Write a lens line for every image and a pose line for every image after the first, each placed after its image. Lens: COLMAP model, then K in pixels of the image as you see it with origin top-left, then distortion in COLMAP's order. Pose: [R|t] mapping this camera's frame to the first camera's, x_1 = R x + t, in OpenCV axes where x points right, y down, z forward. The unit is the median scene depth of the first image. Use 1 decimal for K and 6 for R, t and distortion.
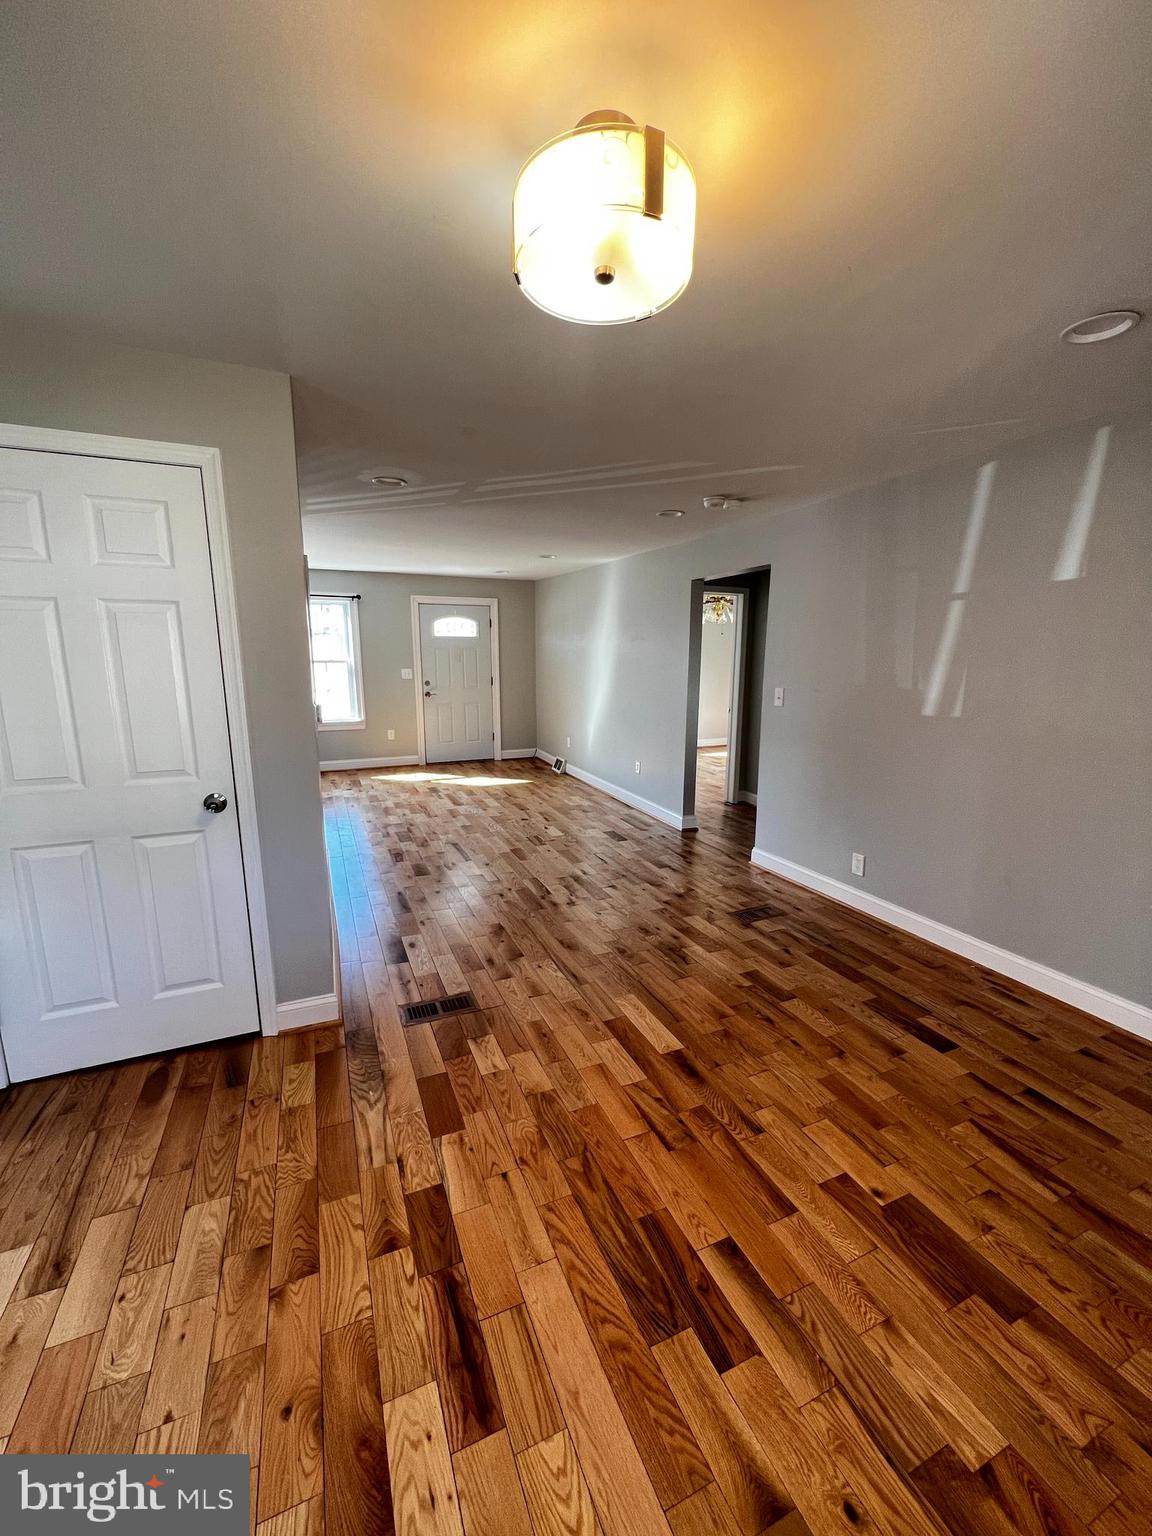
lens RADIAL K [[610.9, 0, 578.1], [0, 610.9, 771.7], [0, 0, 1]] dist [0.001479, 0.000266]
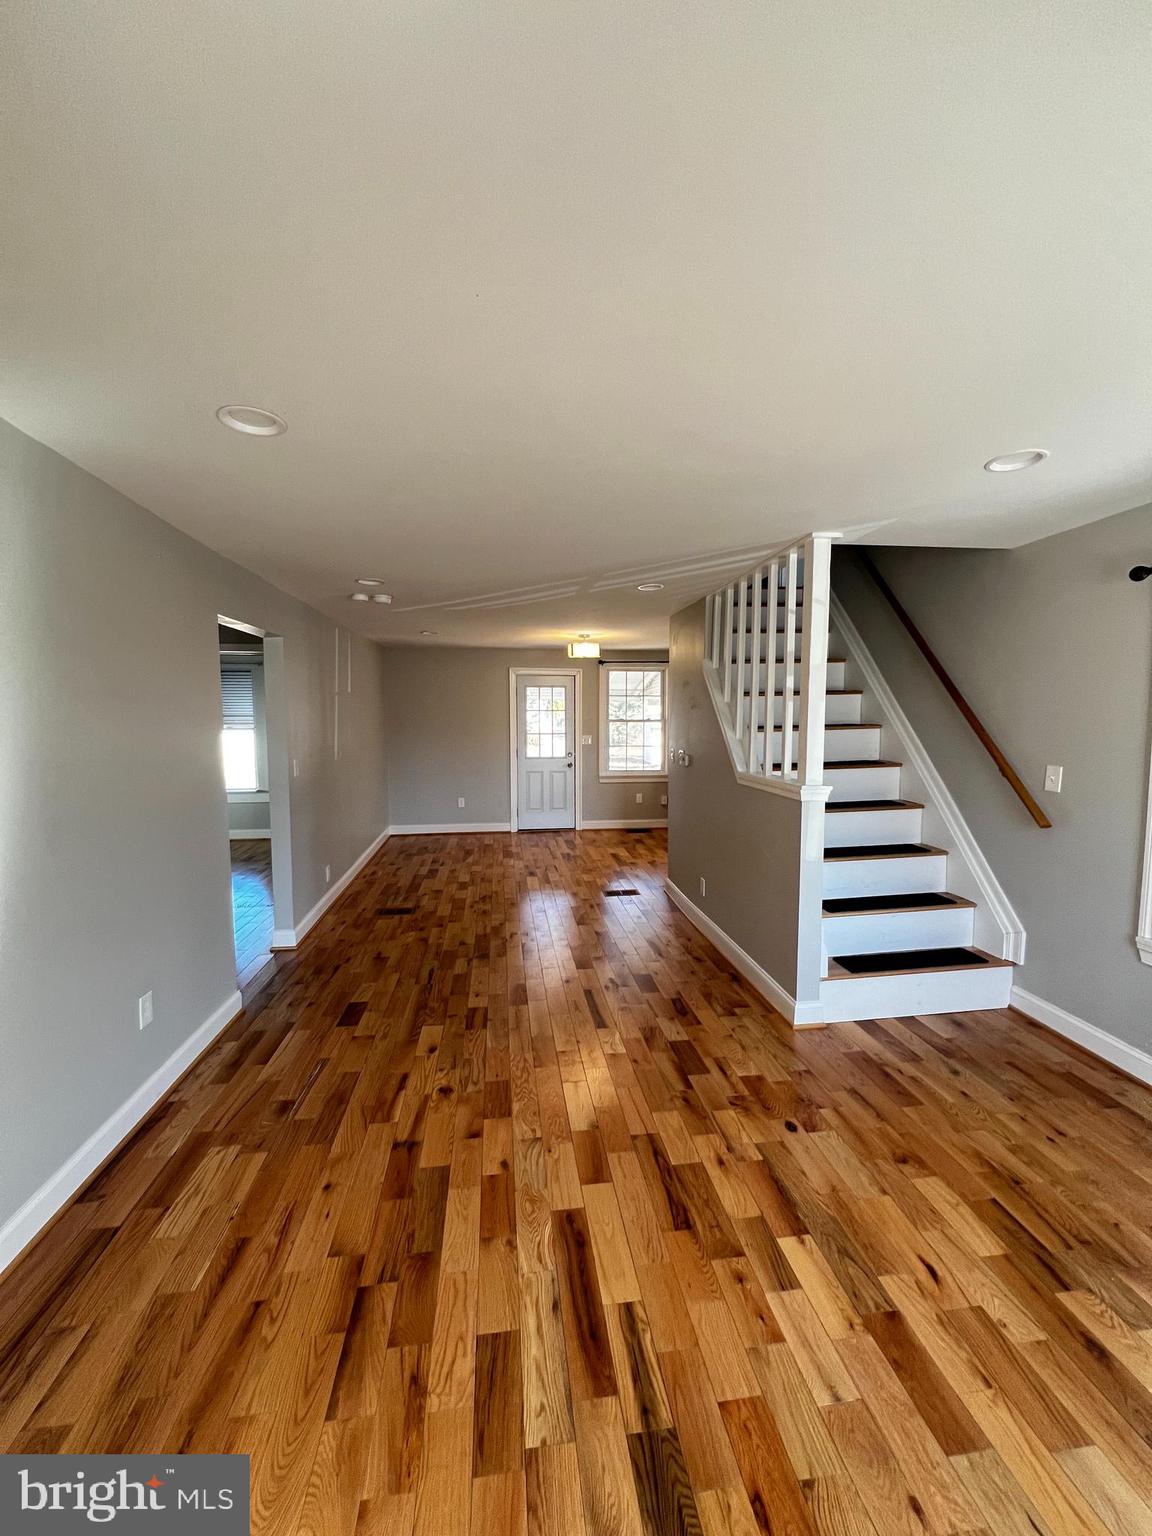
lens RADIAL K [[610.9, 0, 578.0], [0, 610.9, 766.9], [0, 0, 1]] dist [0.001479, 0.000266]
pose [[-0.960481, -0.025600, 0.277165, -0.404888], [0.050157, 0.963543, 0.262811, -0.360628], [-0.273788, 0.266327, -0.924181, 1.771203]]
